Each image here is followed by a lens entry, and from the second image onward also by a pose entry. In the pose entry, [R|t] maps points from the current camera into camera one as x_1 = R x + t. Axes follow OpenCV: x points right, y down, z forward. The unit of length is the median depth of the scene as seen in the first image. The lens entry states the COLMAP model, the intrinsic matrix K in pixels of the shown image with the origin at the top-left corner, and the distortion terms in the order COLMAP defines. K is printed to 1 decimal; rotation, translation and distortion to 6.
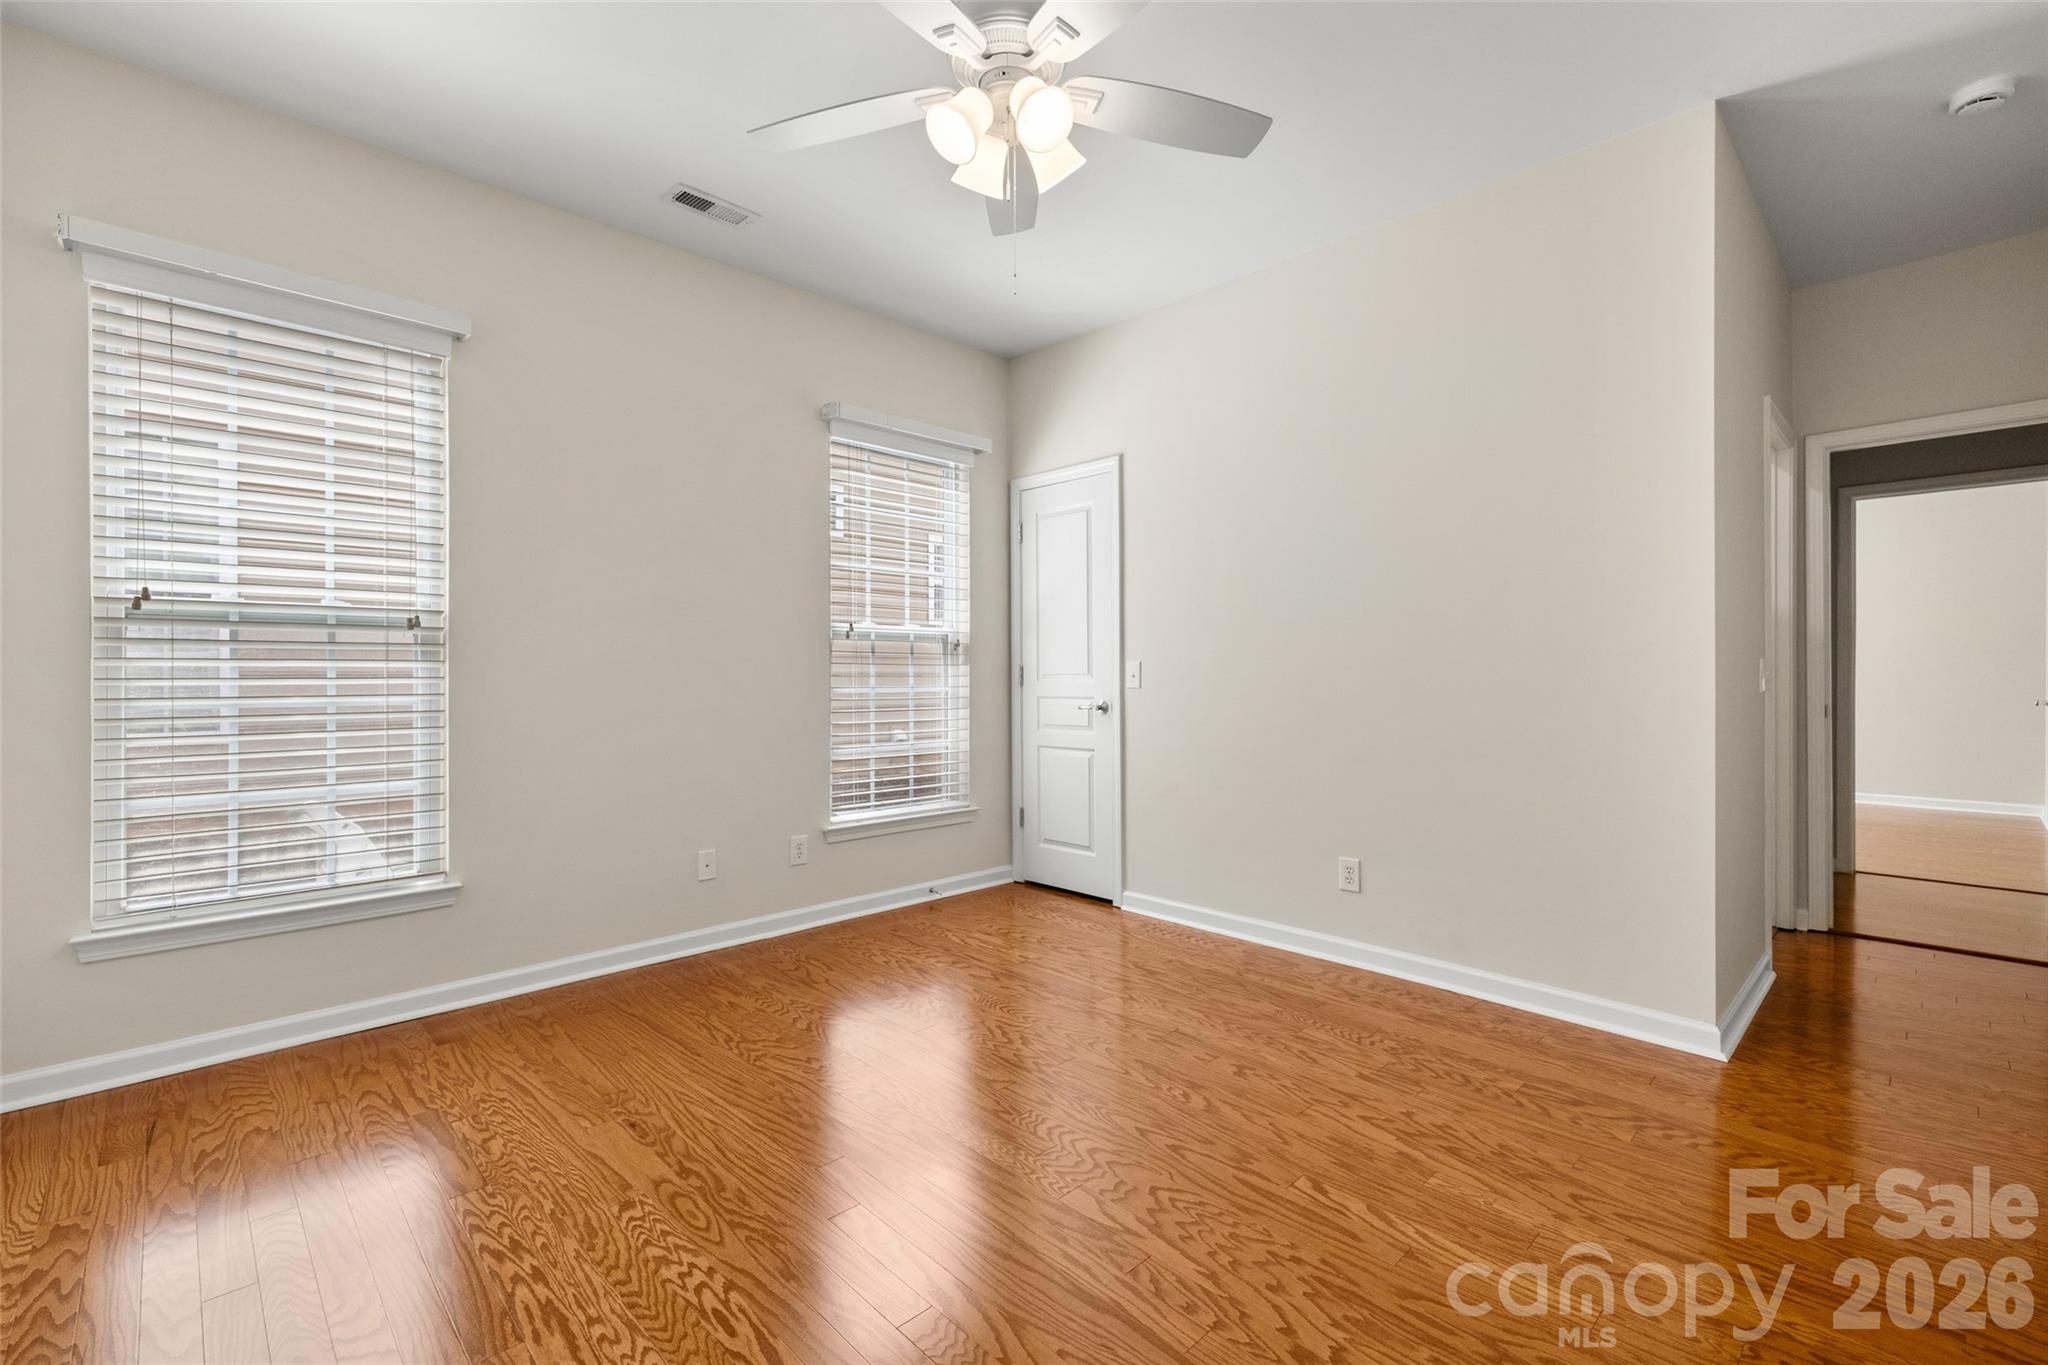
lens RADIAL K [[888.1, 0, 1024.7], [0, 888.1, 672.0], [0, 0, 1]] dist [0.003283, 0.000180]
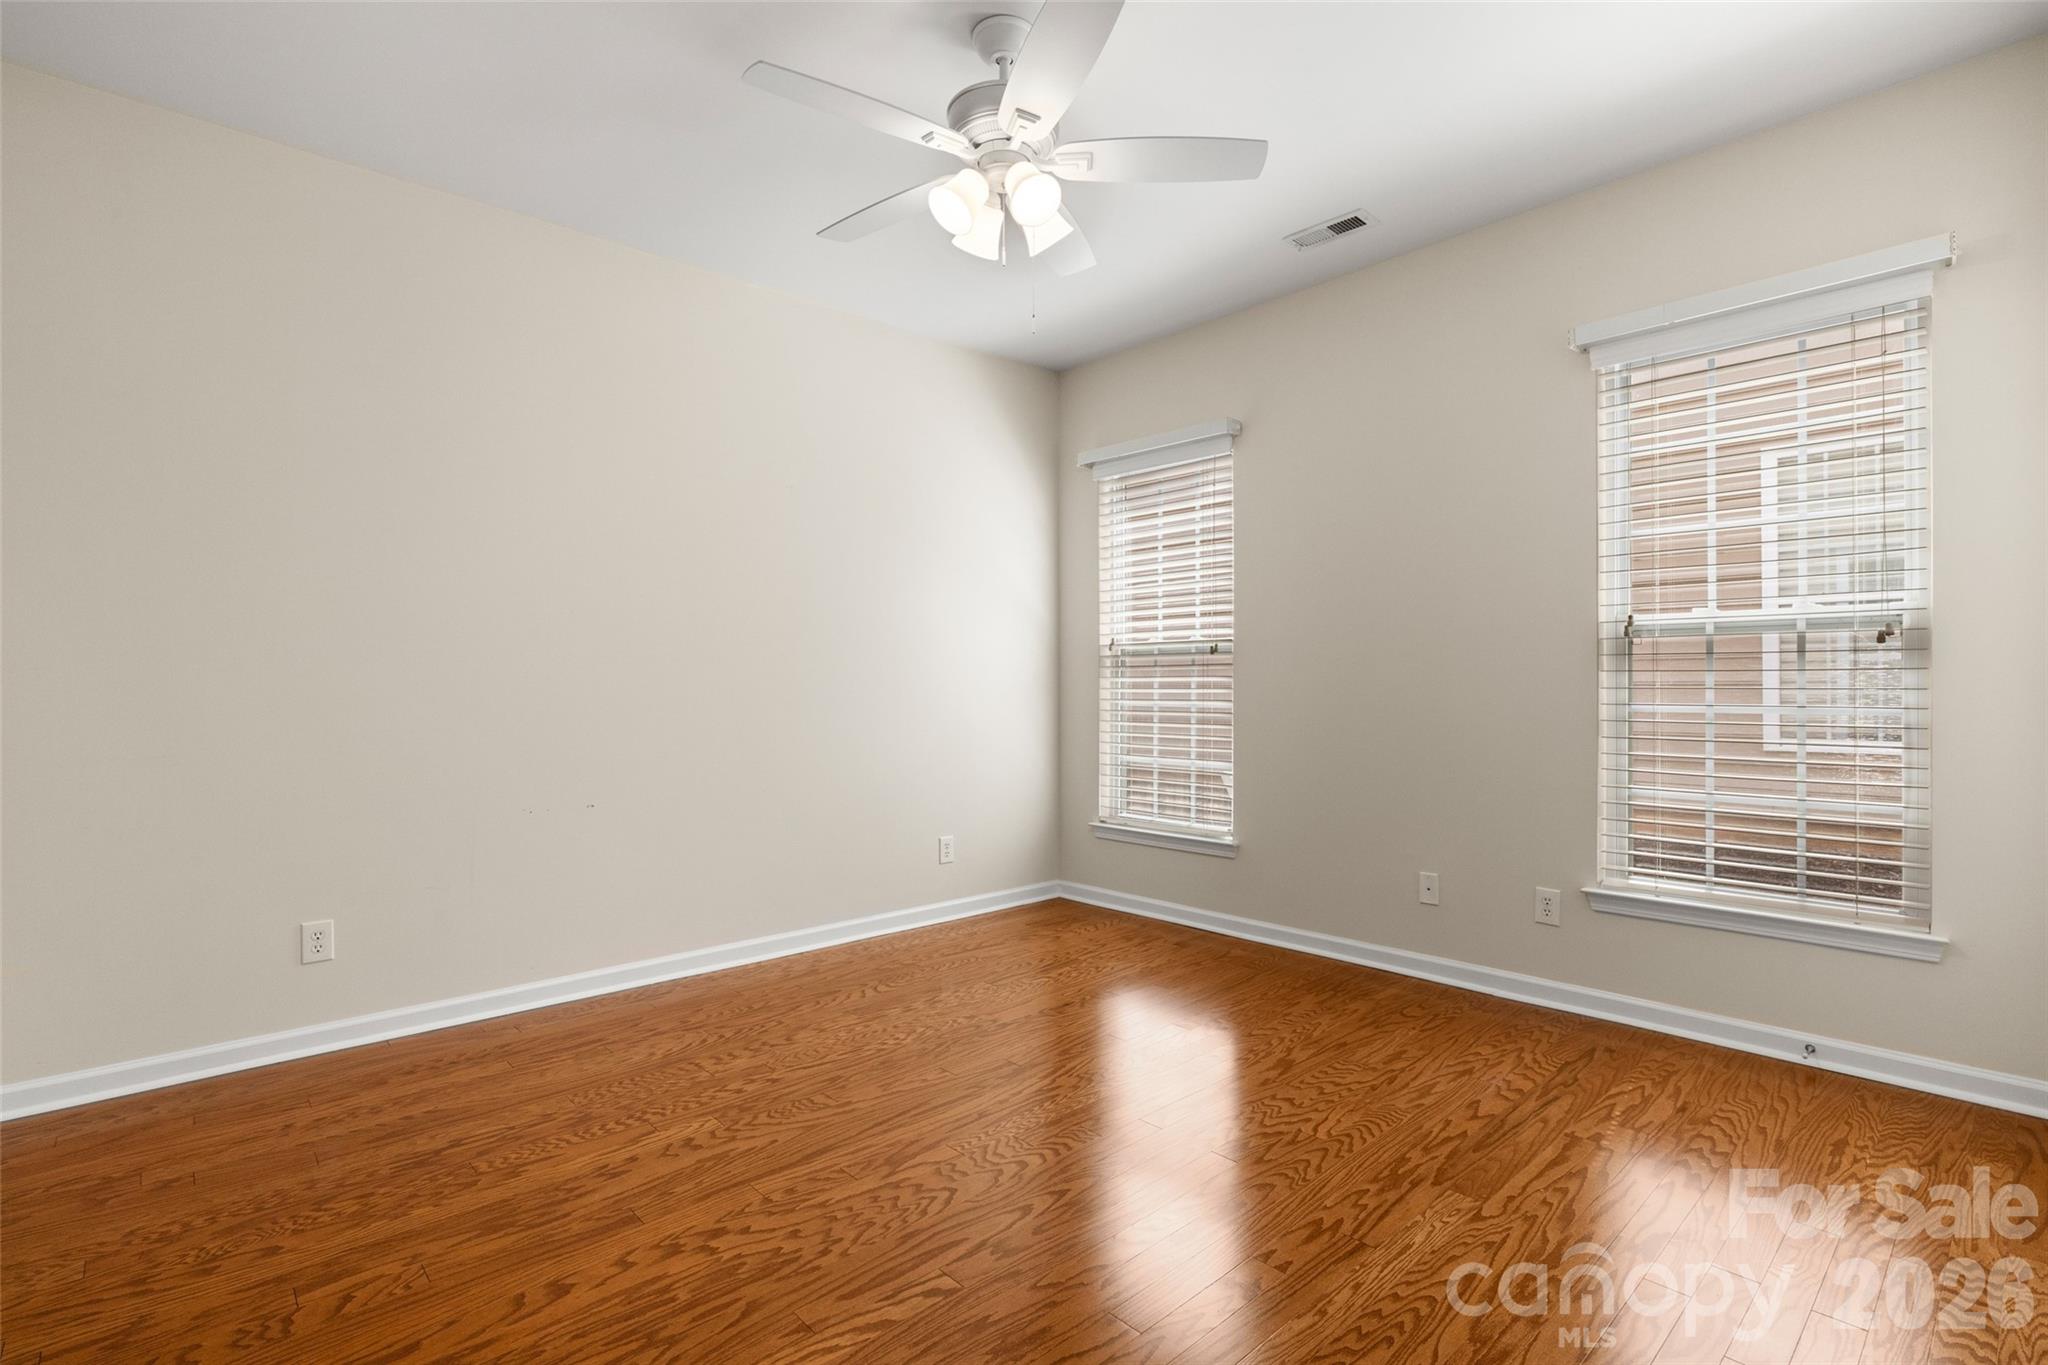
lens RADIAL K [[954.7, 0, 1022.9], [0, 954.7, 681.7], [0, 0, 1]] dist [-0.017026, 0.002302]
pose [[-0.024955, -0.001274, -0.999688, 0.771919], [0.004668, 0.999988, -0.001391, -0.003653], [0.999678, -0.004701, -0.024948, 0.689961]]
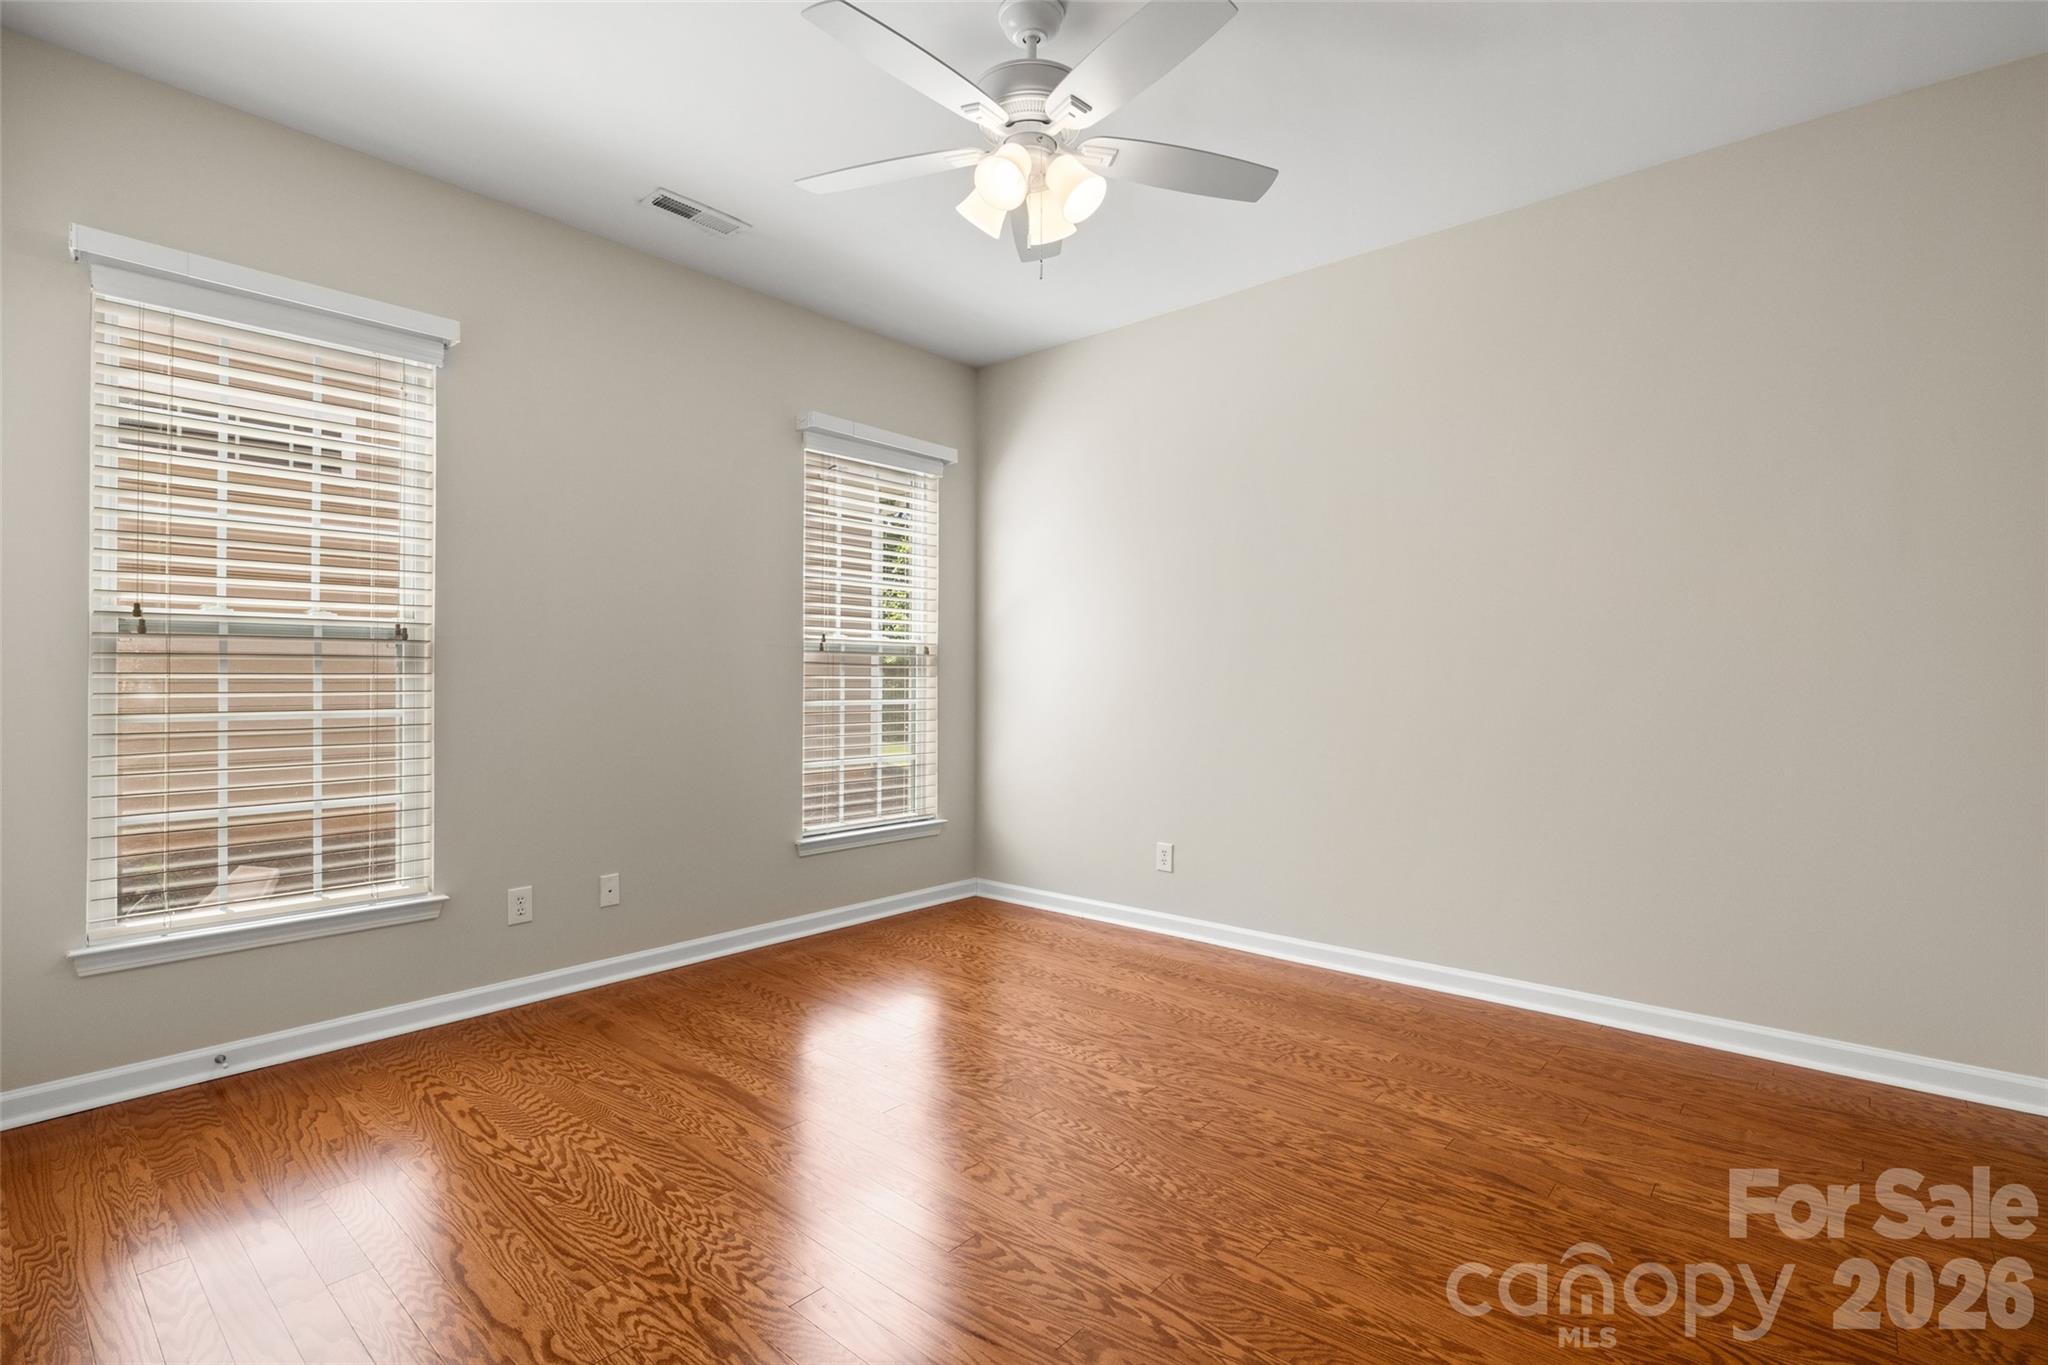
lens RADIAL K [[954.7, 0, 1012.9], [0, 954.7, 681.6], [0, 0, 1]] dist [-0.017026, 0.002302]
pose [[0.996416, -0.003496, 0.084512, -0.097663], [0.003698, 0.999991, -0.002234, 0.001593], [-0.084504, 0.002538, 0.996420, -0.103426]]
